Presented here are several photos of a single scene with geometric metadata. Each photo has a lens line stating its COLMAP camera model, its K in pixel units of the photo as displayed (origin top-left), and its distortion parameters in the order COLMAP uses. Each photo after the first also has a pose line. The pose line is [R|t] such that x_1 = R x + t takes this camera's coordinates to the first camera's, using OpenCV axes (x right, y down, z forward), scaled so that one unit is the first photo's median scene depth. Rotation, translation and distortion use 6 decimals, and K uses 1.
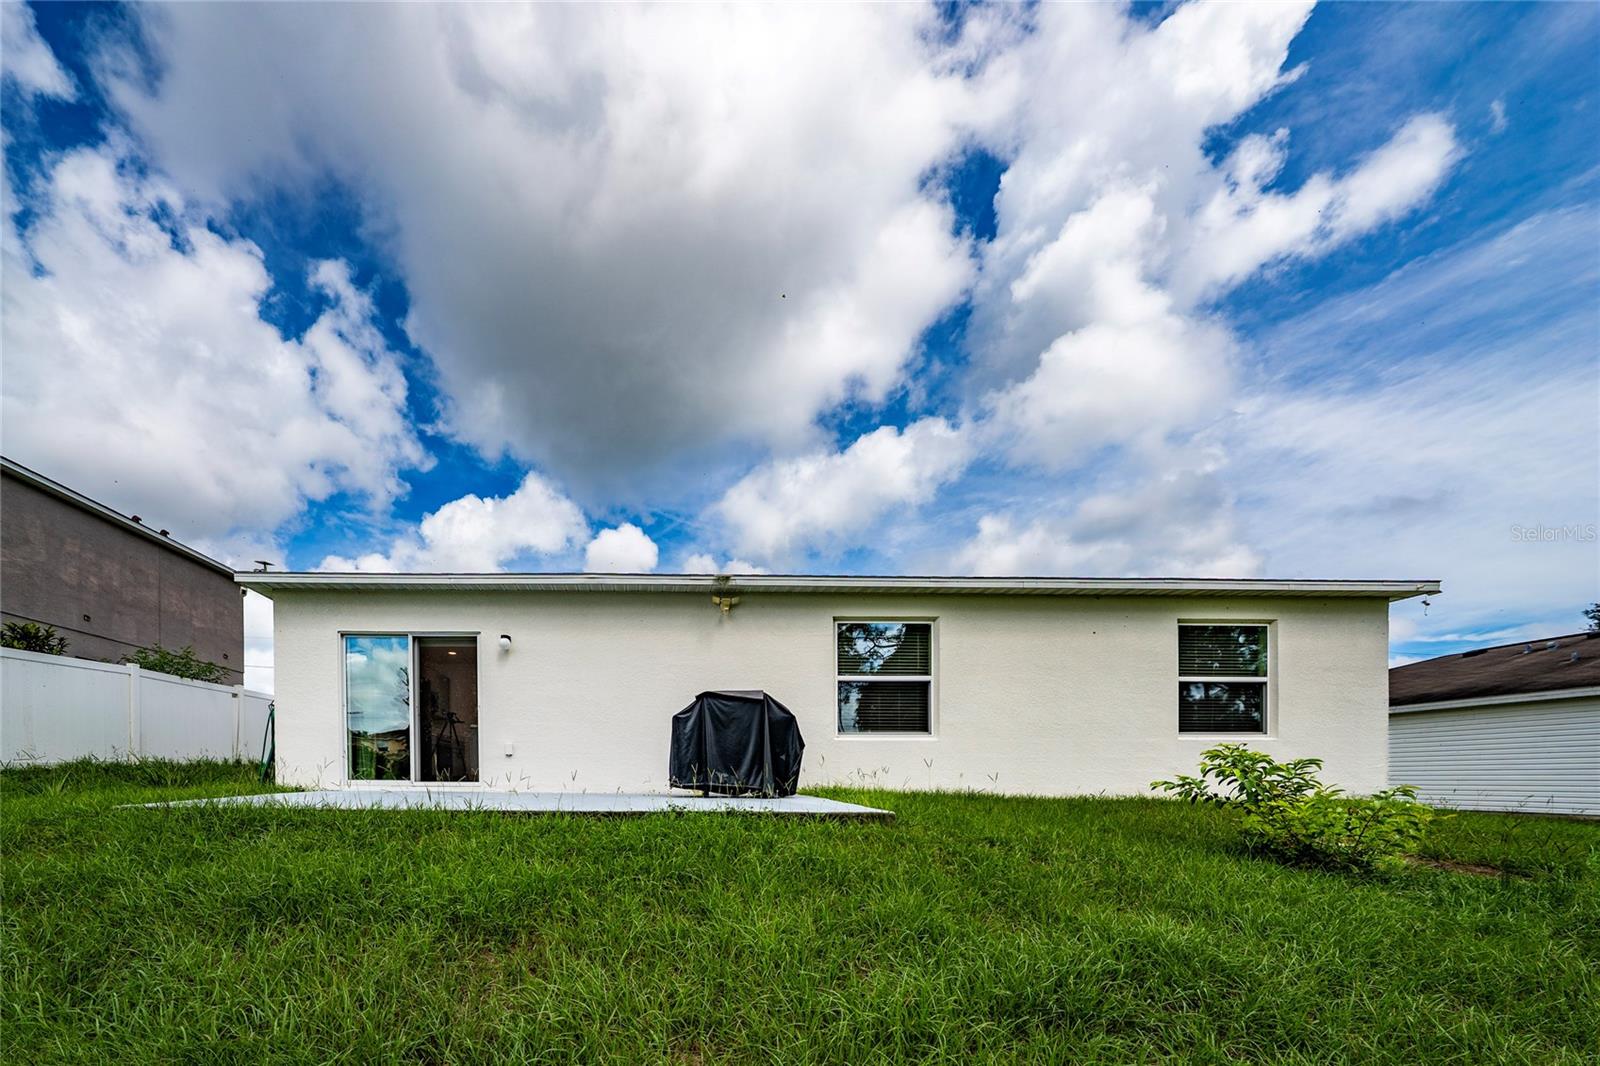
lens RADIAL K [[549.0, 0, 803.8], [0, 549.0, 538.5], [0, 0, 1]] dist [0.000611, 0.000162]
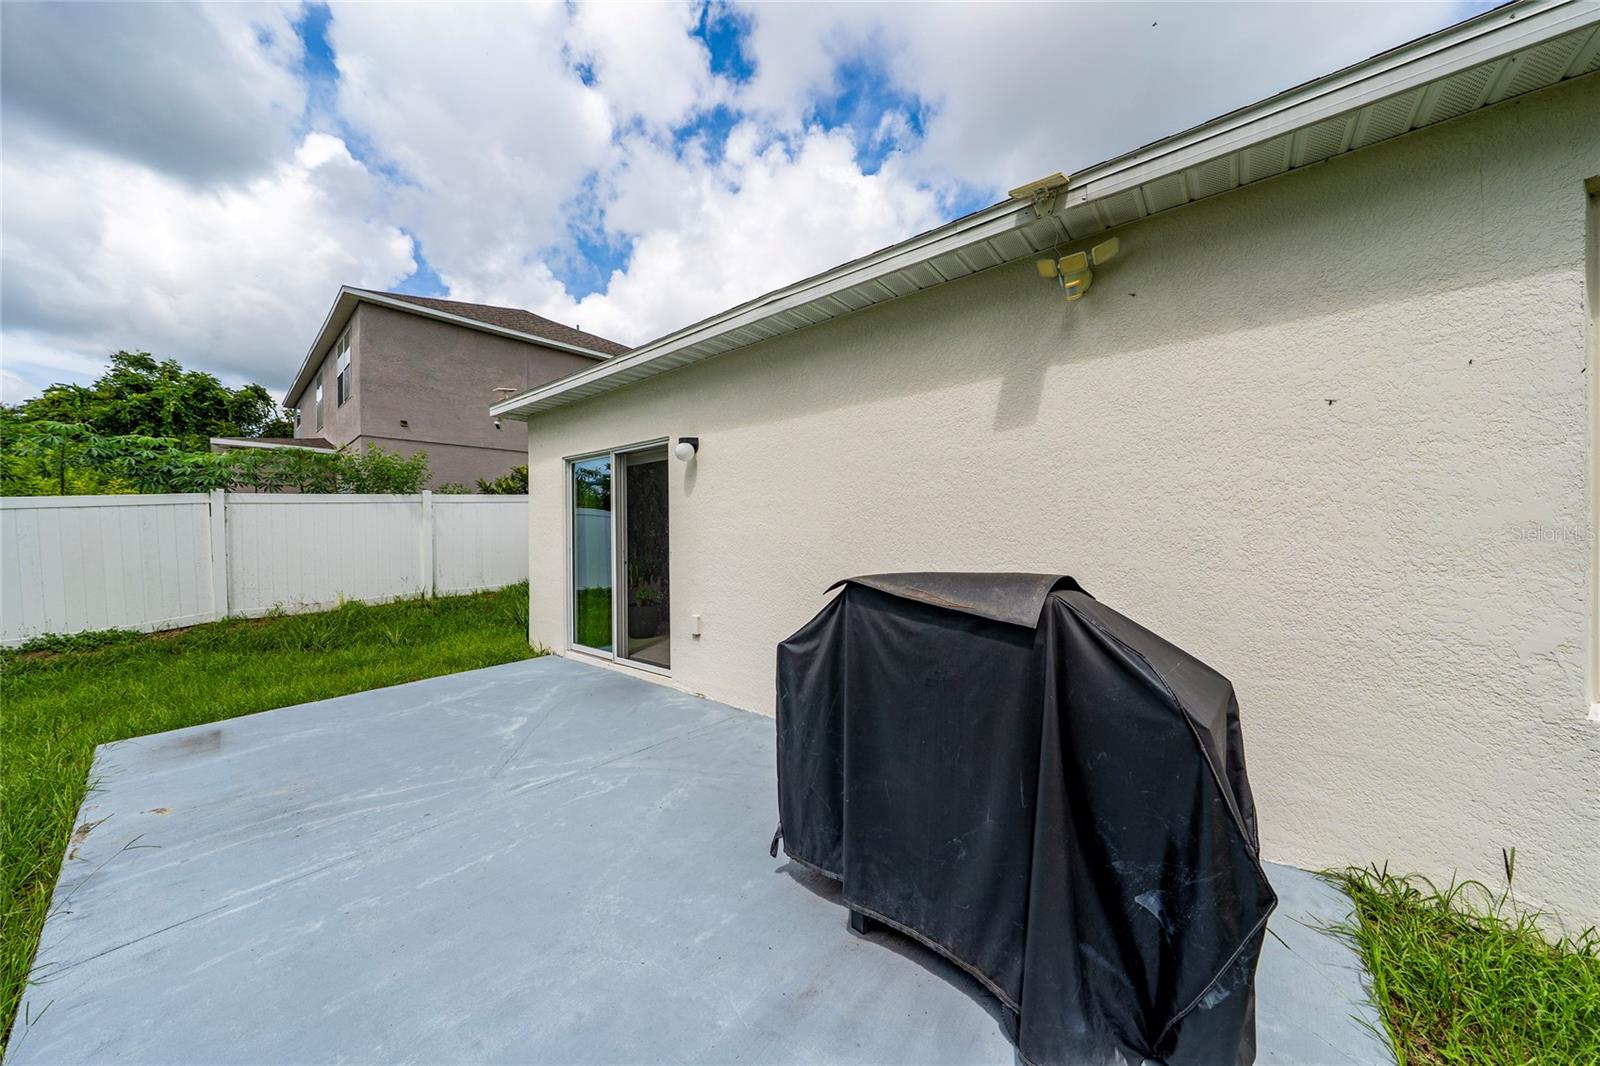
lens RADIAL K [[549.0, 0, 803.8], [0, 549.0, 538.5], [0, 0, 1]] dist [0.000611, 0.000162]
pose [[0.652186, 0.031855, -0.757389, 0.025737], [0.299897, 0.906764, 0.296378, 0.146056], [0.696214, -0.420432, 0.581826, 0.734108]]
